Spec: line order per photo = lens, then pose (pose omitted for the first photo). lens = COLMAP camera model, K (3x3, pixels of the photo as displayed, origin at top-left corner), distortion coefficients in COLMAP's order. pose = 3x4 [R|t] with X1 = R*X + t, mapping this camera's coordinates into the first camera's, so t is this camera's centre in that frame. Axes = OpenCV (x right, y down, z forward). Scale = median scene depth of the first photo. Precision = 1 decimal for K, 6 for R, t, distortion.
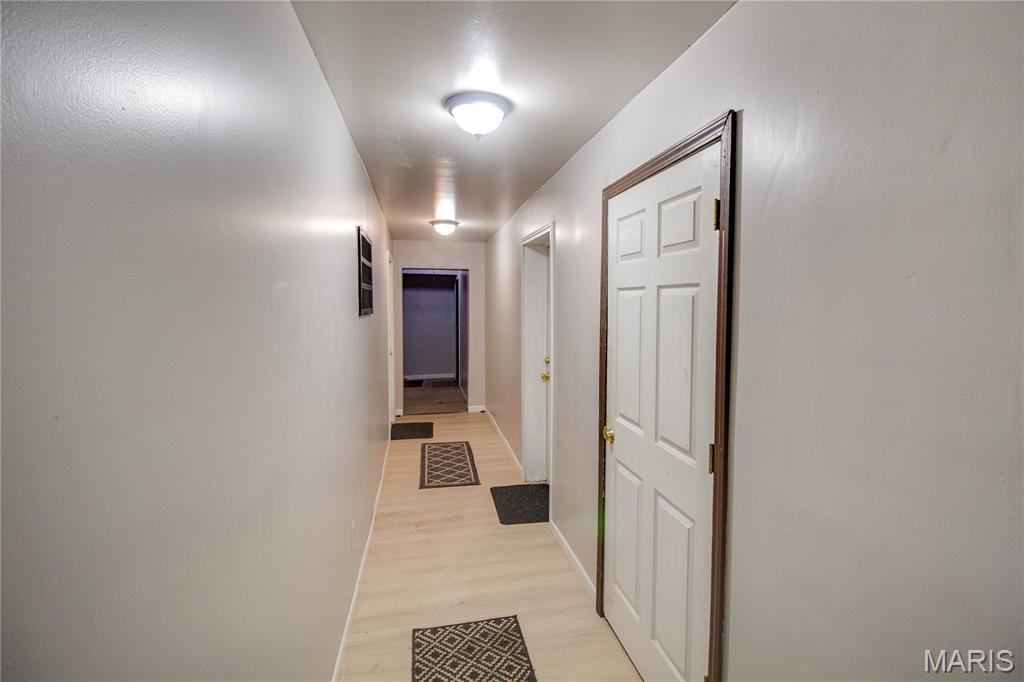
lens RADIAL K [[485.1, 0, 516.4], [0, 485.1, 326.5], [0, 0, 1]] dist [0.016238, -0.025188]
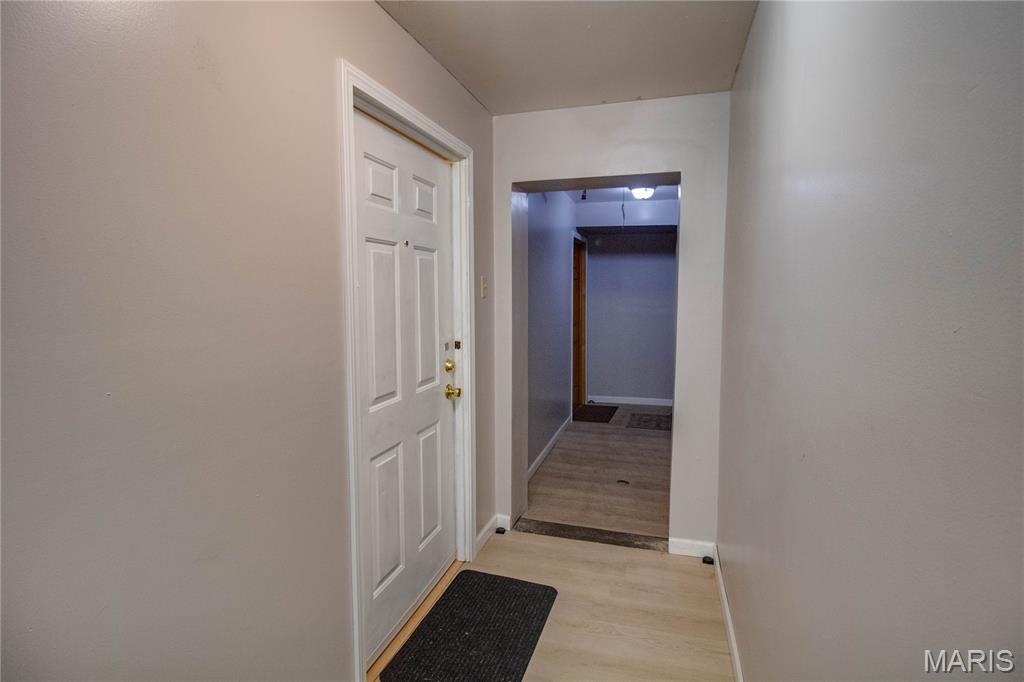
lens RADIAL K [[485.1, 0, 516.4], [0, 485.1, 326.5], [0, 0, 1]] dist [0.016238, -0.025188]
pose [[0.898874, 0.031481, -0.437076, -0.043649], [-0.014318, 0.998994, 0.042508, -0.017914], [0.437974, -0.031951, 0.898420, 0.599900]]
